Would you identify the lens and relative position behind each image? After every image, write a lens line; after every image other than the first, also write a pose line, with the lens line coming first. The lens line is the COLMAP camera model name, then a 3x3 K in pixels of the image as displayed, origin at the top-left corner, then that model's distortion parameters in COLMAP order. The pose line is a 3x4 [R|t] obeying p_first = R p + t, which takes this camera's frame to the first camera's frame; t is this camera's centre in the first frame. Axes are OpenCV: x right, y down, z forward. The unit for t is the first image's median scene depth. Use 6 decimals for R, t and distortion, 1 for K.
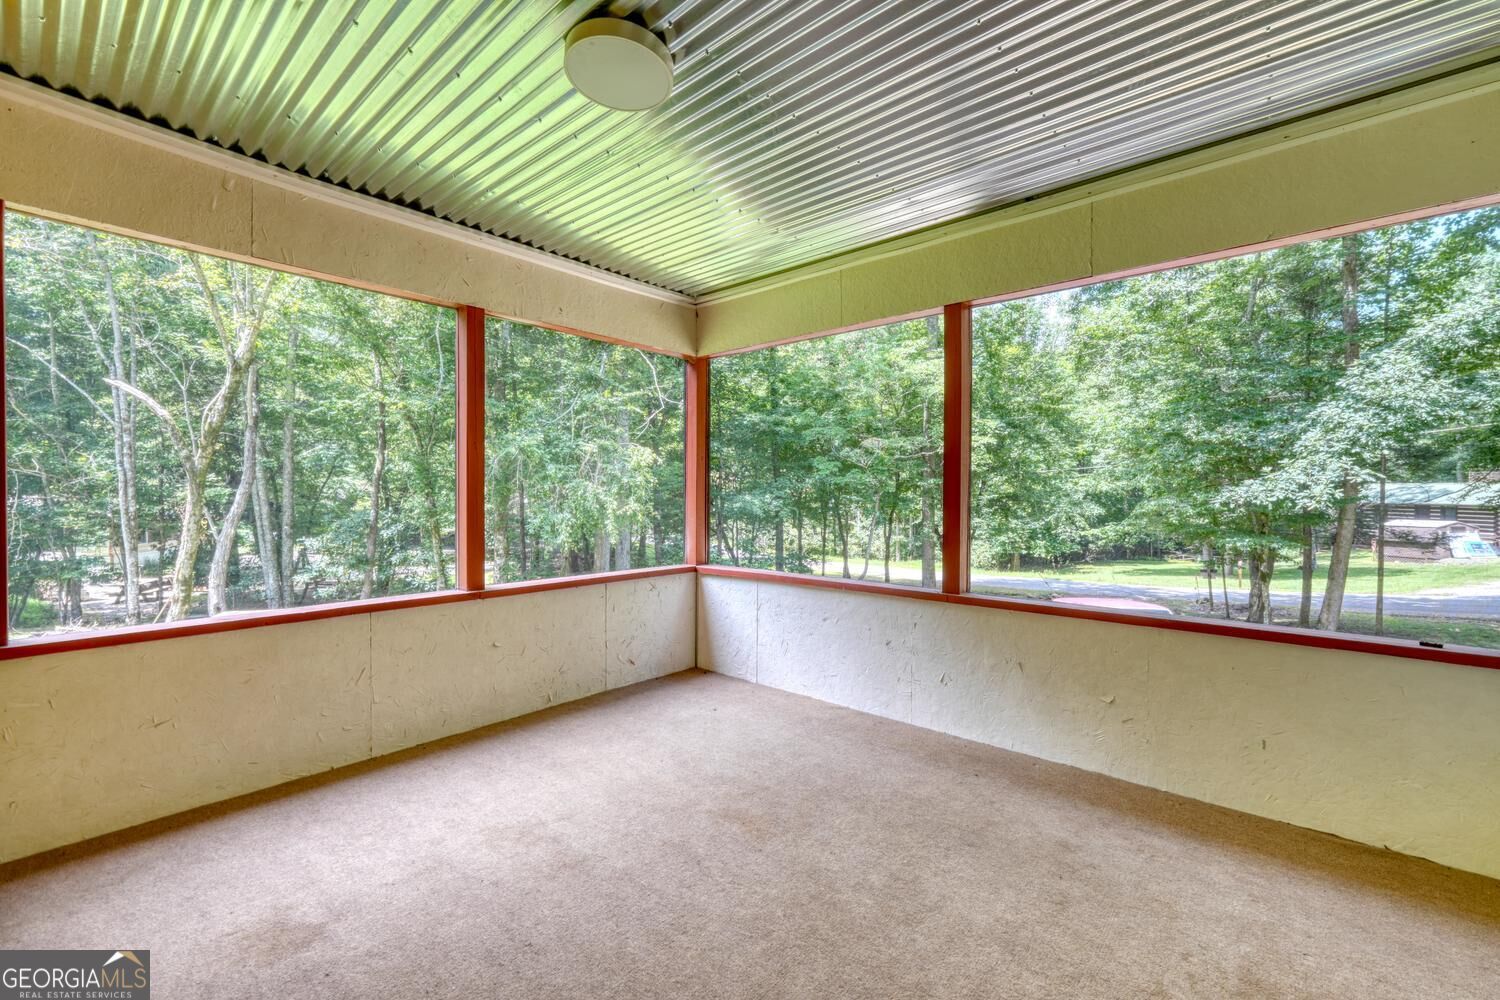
lens RADIAL K [[636.6, 0, 746.3], [0, 636.6, 503.0], [0, 0, 1]] dist [-0.006292, 0.003762]
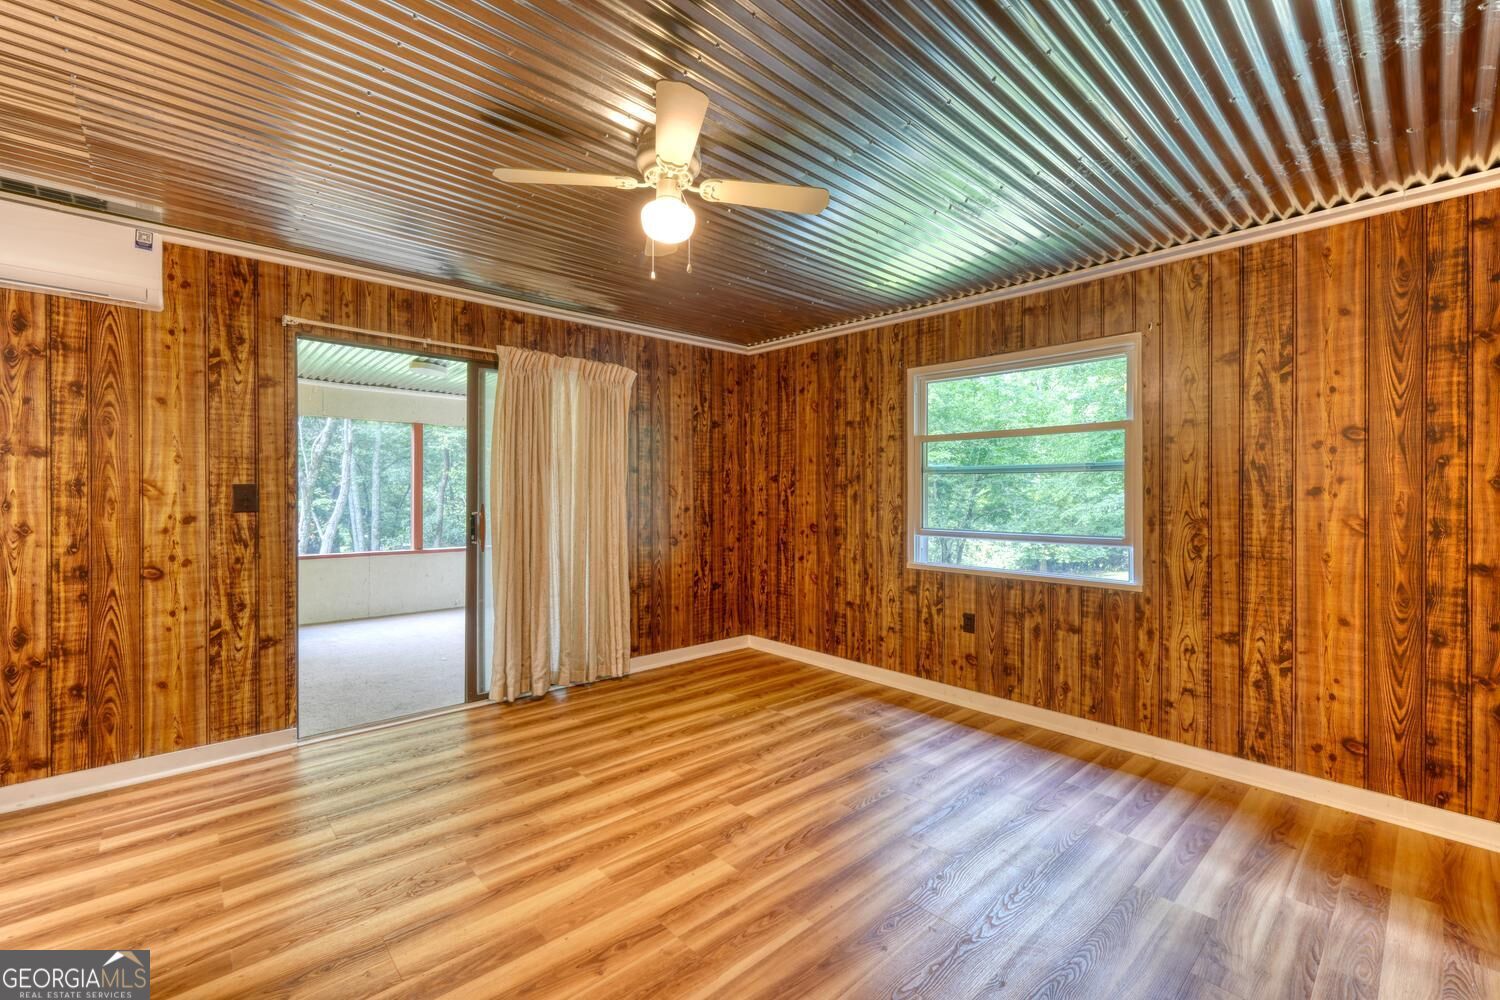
lens RADIAL K [[636.6, 0, 745.0], [0, 636.6, 498.3], [0, 0, 1]] dist [-0.006292, 0.003762]
pose [[0.993655, -0.001908, -0.112457, 0.157240], [-0.000215, 0.999822, -0.018864, 0.000278], [0.112473, 0.018768, 0.993478, -0.177599]]
